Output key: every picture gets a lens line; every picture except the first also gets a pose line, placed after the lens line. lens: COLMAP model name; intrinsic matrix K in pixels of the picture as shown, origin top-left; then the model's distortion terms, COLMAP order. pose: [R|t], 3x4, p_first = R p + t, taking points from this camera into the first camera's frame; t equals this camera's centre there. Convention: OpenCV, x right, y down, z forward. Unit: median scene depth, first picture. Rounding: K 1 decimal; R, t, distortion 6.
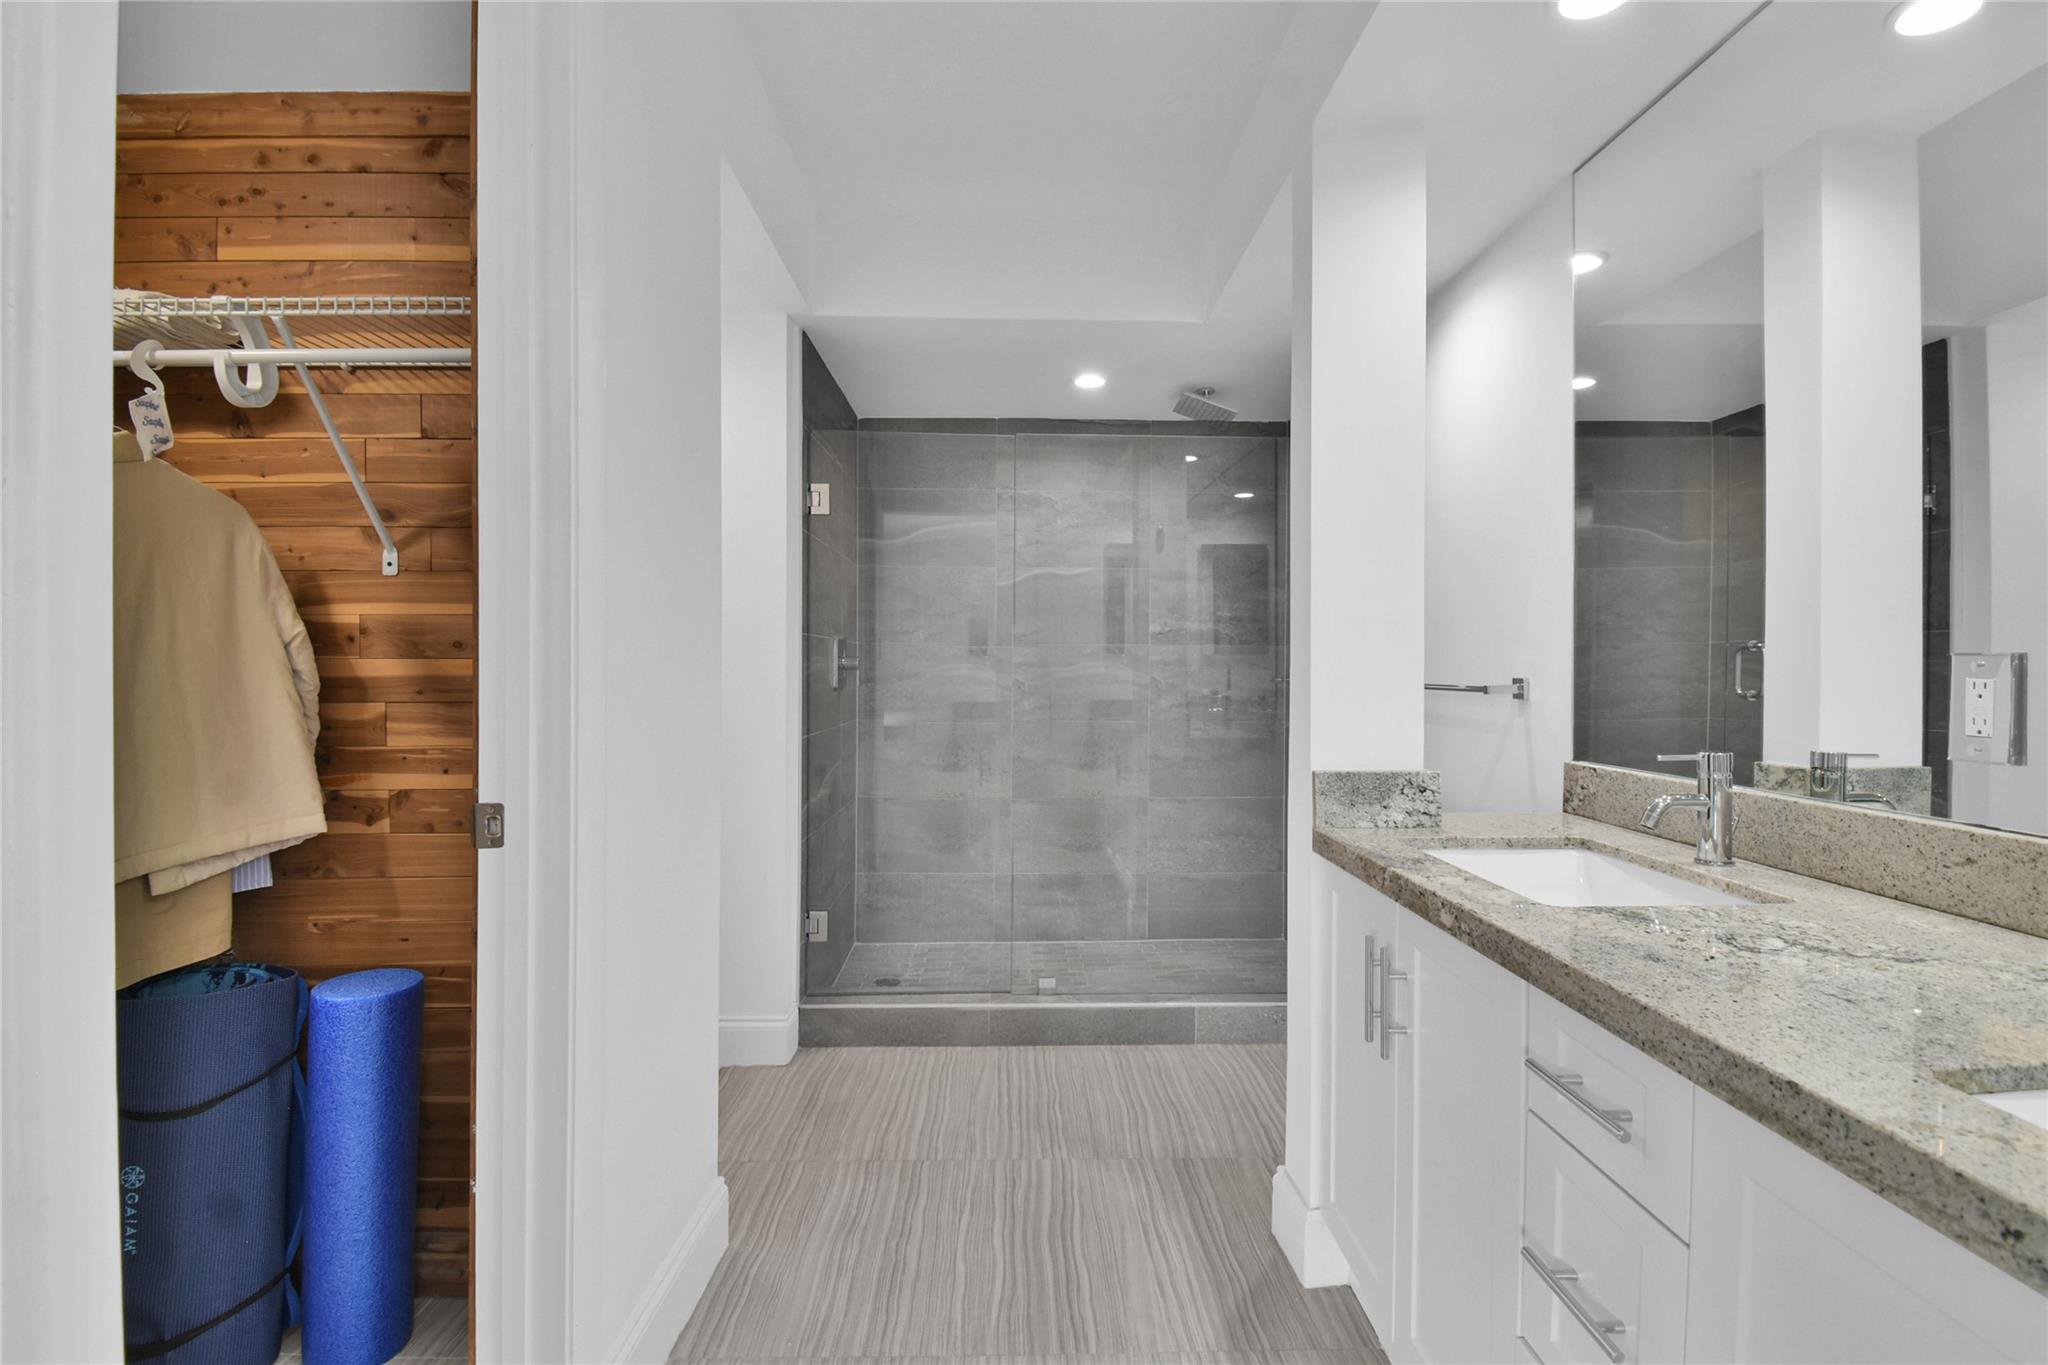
lens RADIAL K [[936.7, 0, 1018.2], [0, 936.7, 661.2], [0, 0, 1]] dist [0.003696, -0.017594]
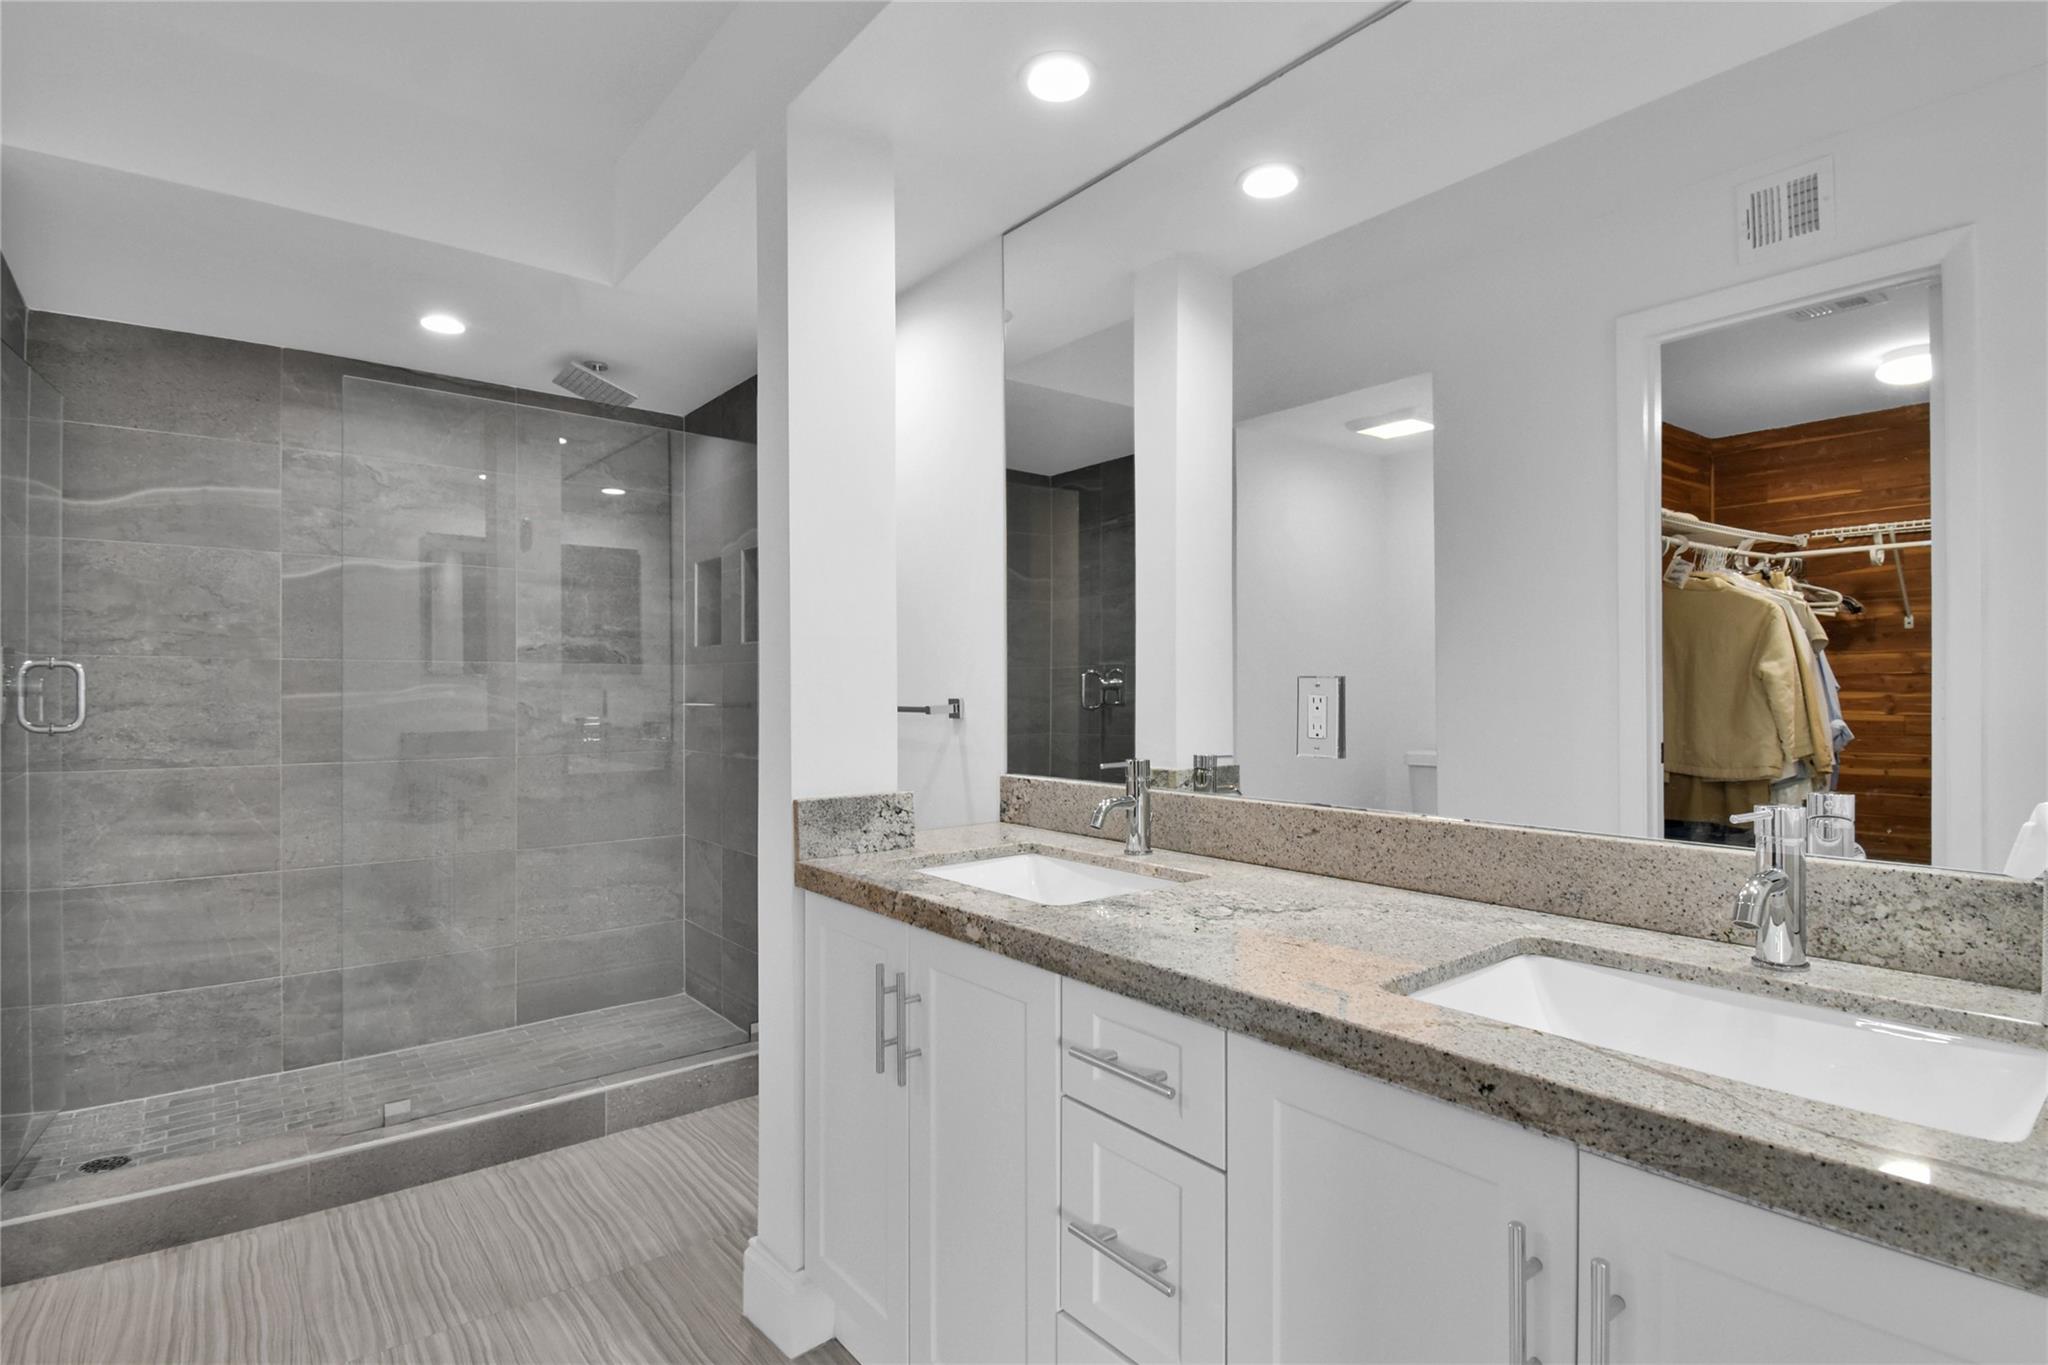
lens RADIAL K [[1020.9, 0, 1036.9], [0, 1020.9, 674.8], [0, 0, 1]] dist [-0.001819, -0.011389]
pose [[0.782641, 0.005970, 0.622444, -0.121329], [-0.000384, 0.999958, -0.009108, 0.001958], [-0.622473, 0.006889, 0.782611, 0.051825]]
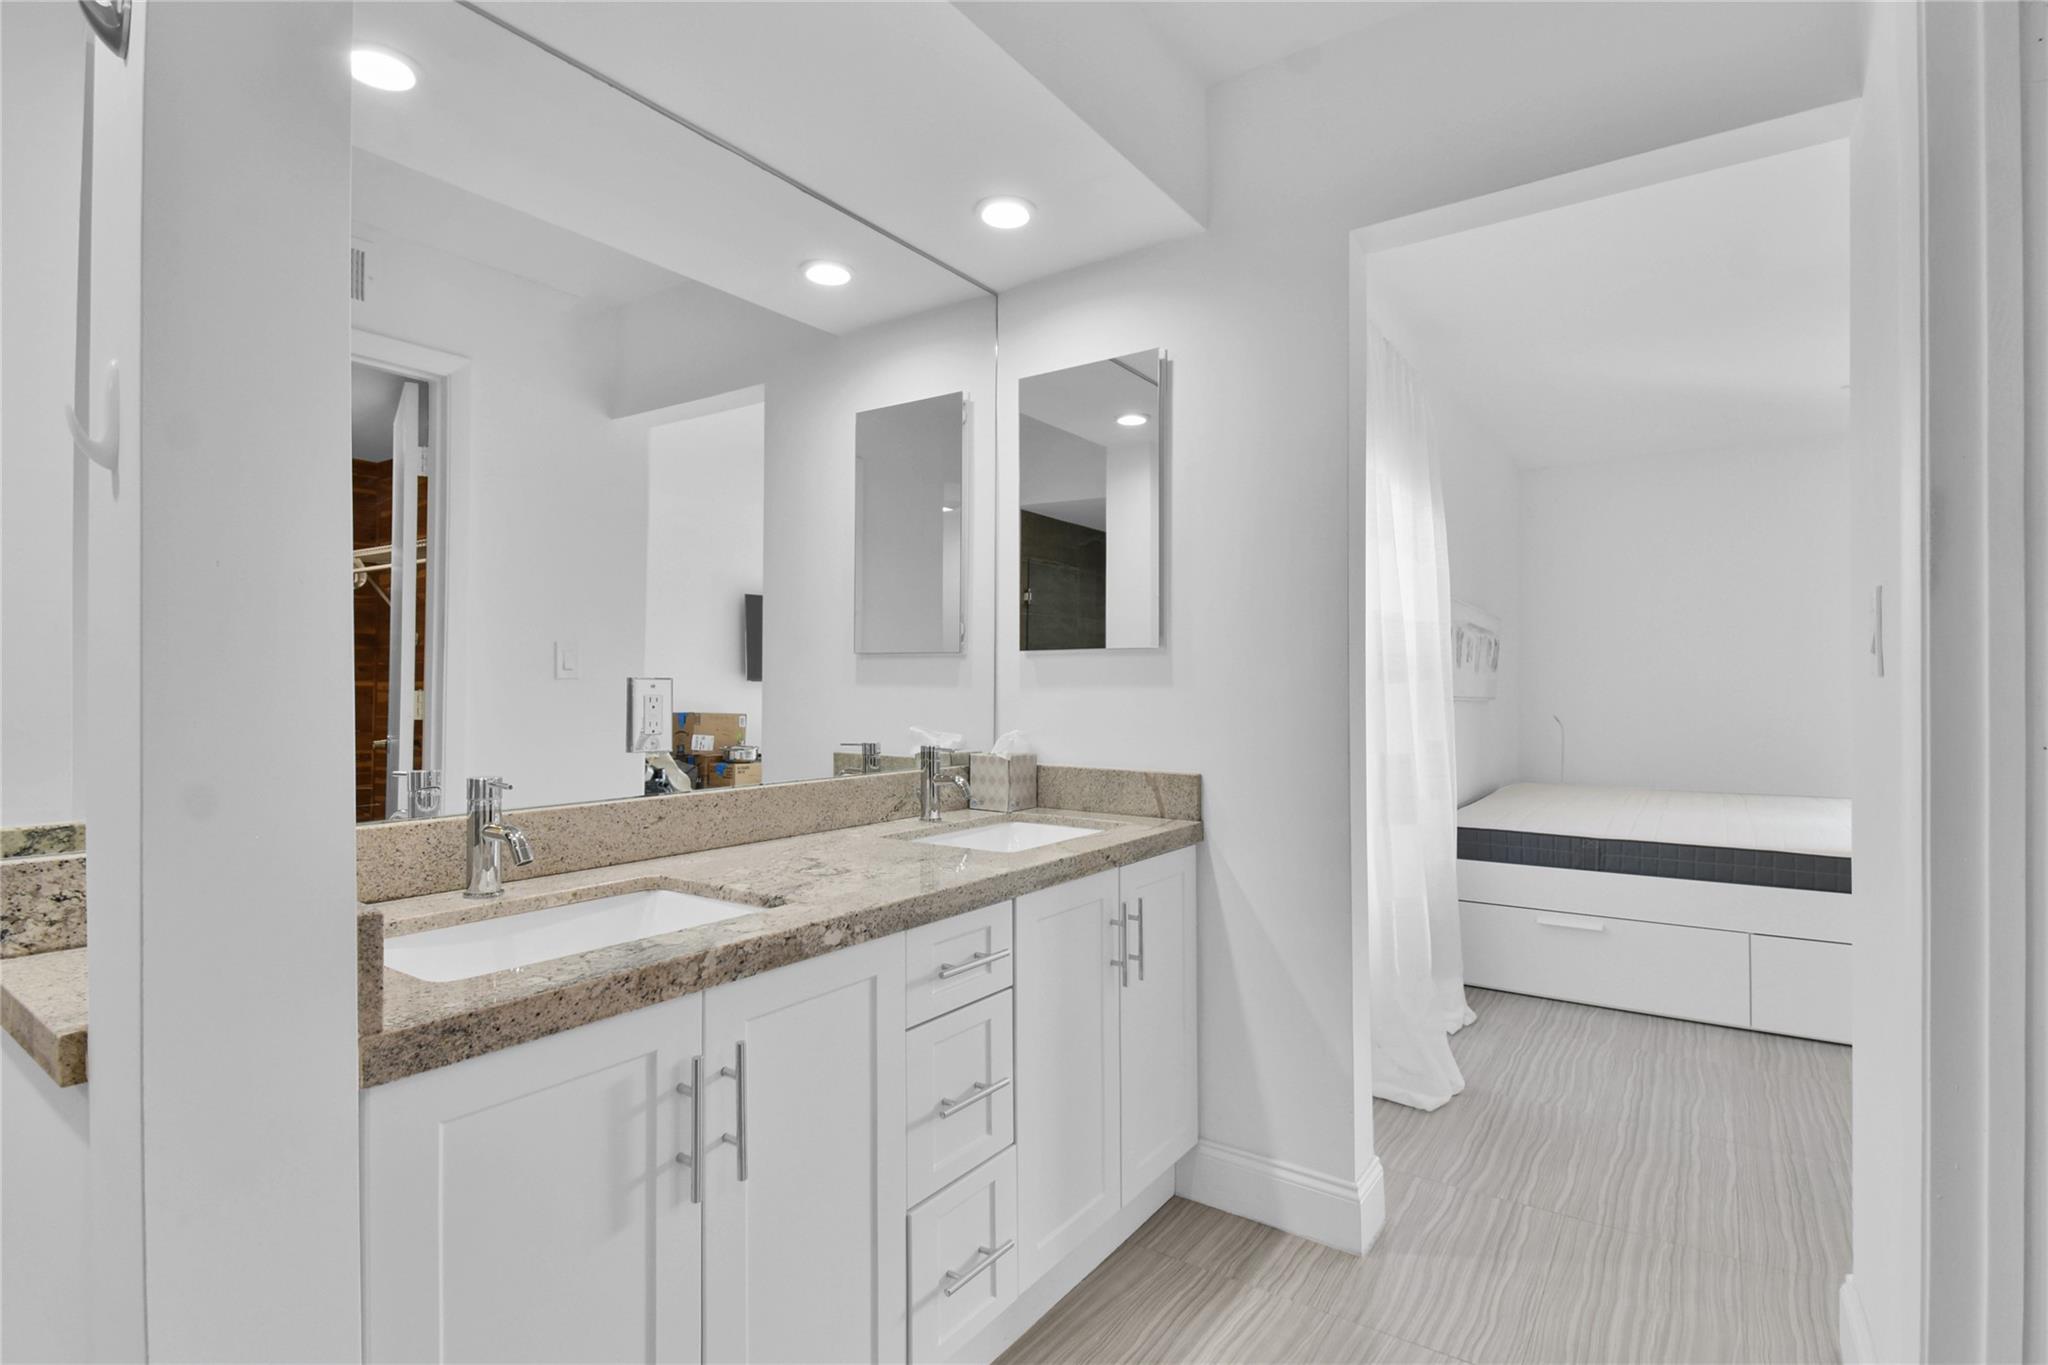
lens RADIAL K [[936.7, 0, 1023.5], [0, 936.7, 690.4], [0, 0, 1]] dist [0.003696, -0.017594]
pose [[-0.805280, 0.006165, 0.592863, -0.190094], [0.000911, 0.999958, -0.009161, 0.015460], [-0.592894, -0.006837, -0.805251, 1.094876]]
